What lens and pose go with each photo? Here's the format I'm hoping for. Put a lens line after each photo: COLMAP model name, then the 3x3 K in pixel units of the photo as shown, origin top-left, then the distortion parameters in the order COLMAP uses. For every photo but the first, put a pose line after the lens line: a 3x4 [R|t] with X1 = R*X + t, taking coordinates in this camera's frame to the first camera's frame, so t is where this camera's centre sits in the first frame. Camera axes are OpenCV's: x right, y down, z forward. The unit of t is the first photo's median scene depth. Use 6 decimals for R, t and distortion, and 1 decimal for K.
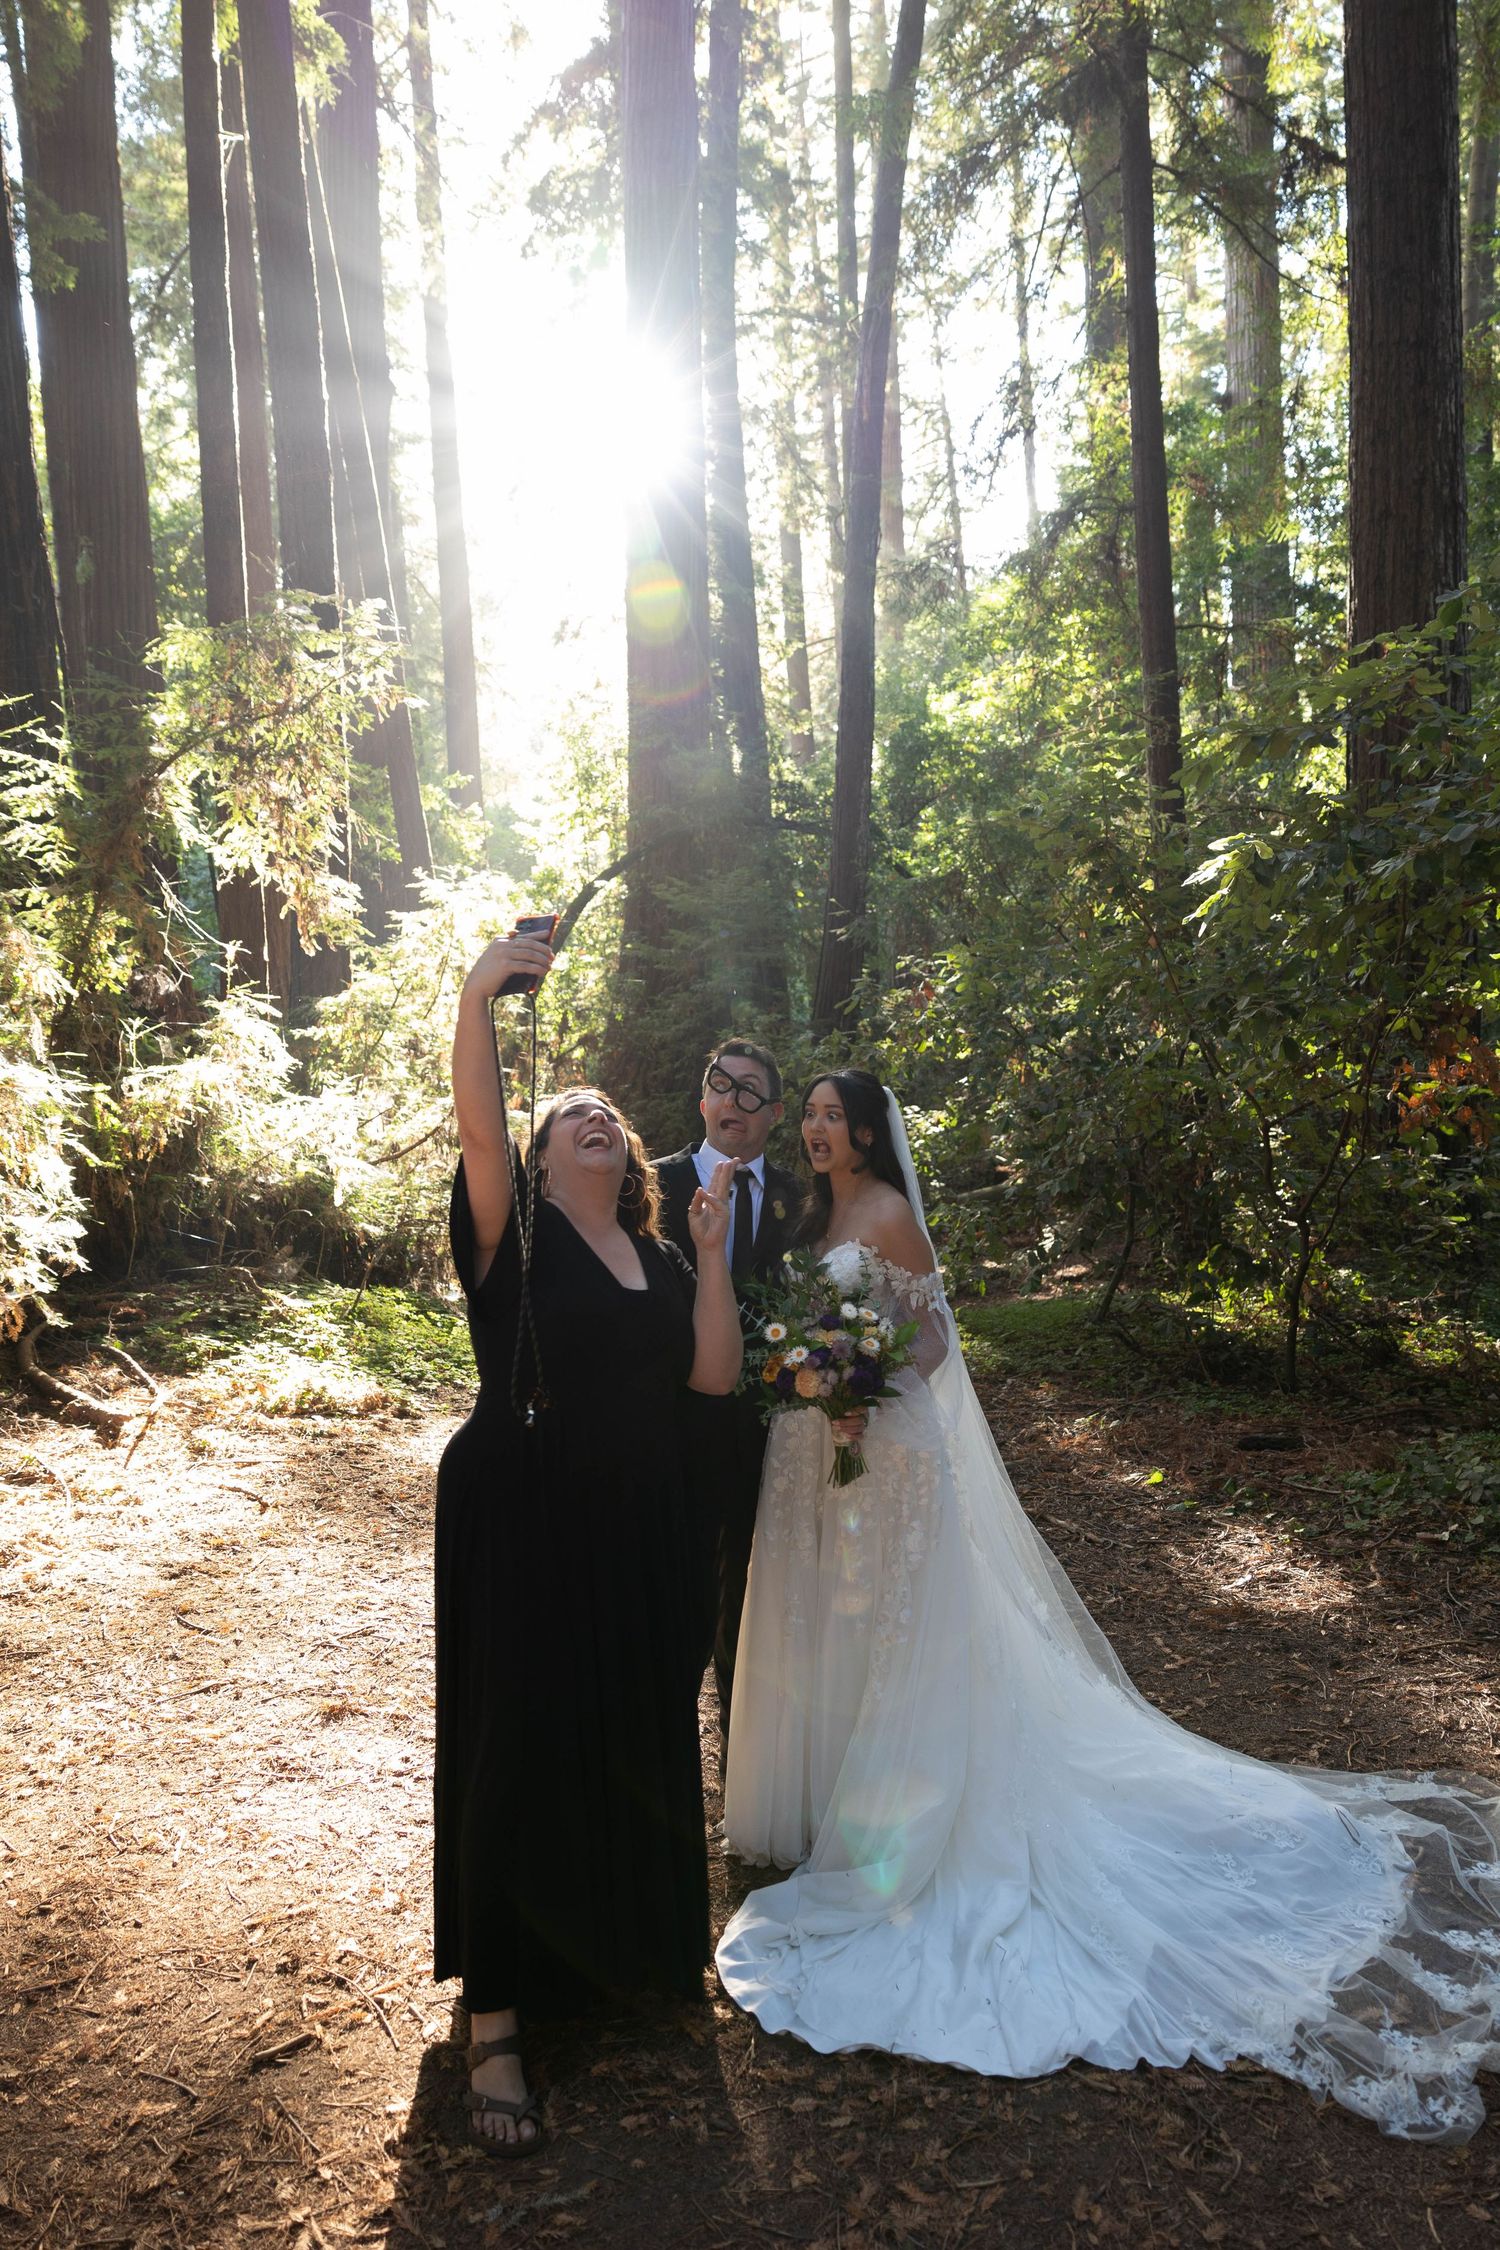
lens RADIAL K [[1646.3, 0, 750.0], [0, 1646.3, 1125.0], [0, 0, 1]] dist [0.001638, -0.000336]
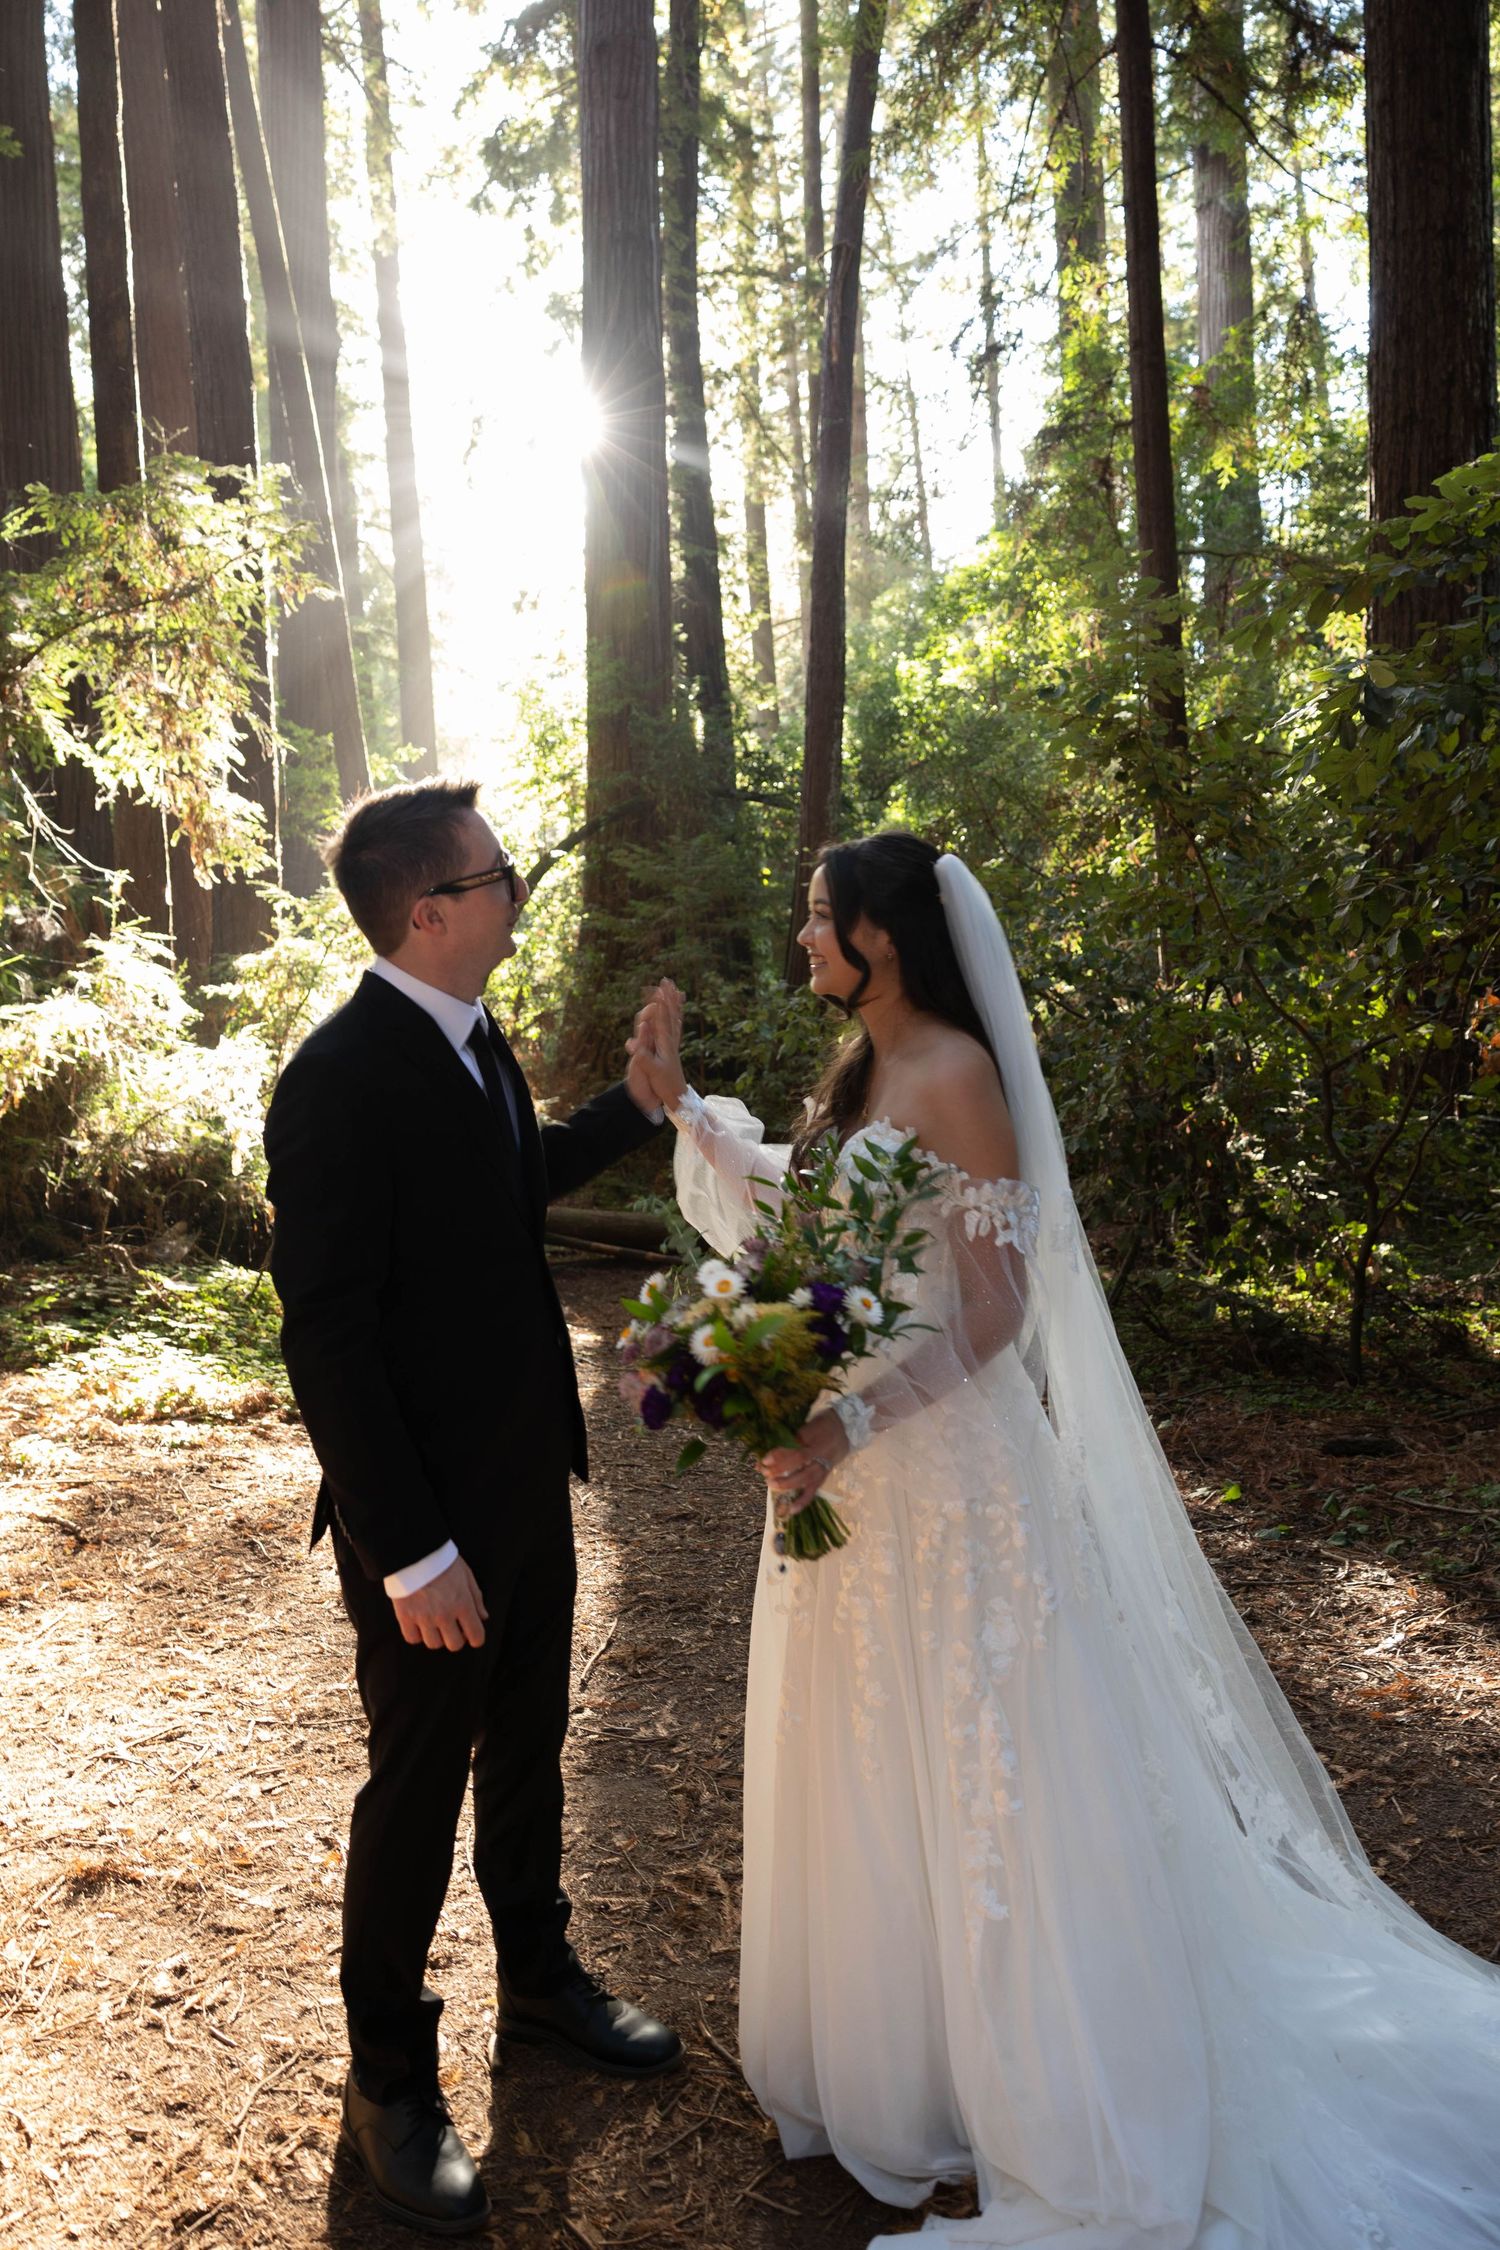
lens RADIAL K [[1569.0, 0, 750.0], [0, 1569.0, 1125.0], [0, 0, 1]] dist [-0.005789, -0.001330]
pose [[0.999744, -0.003150, 0.022415, -0.000604], [0.003262, 0.999982, -0.004966, 0.027082], [-0.022399, 0.005038, 0.999736, 0.169120]]
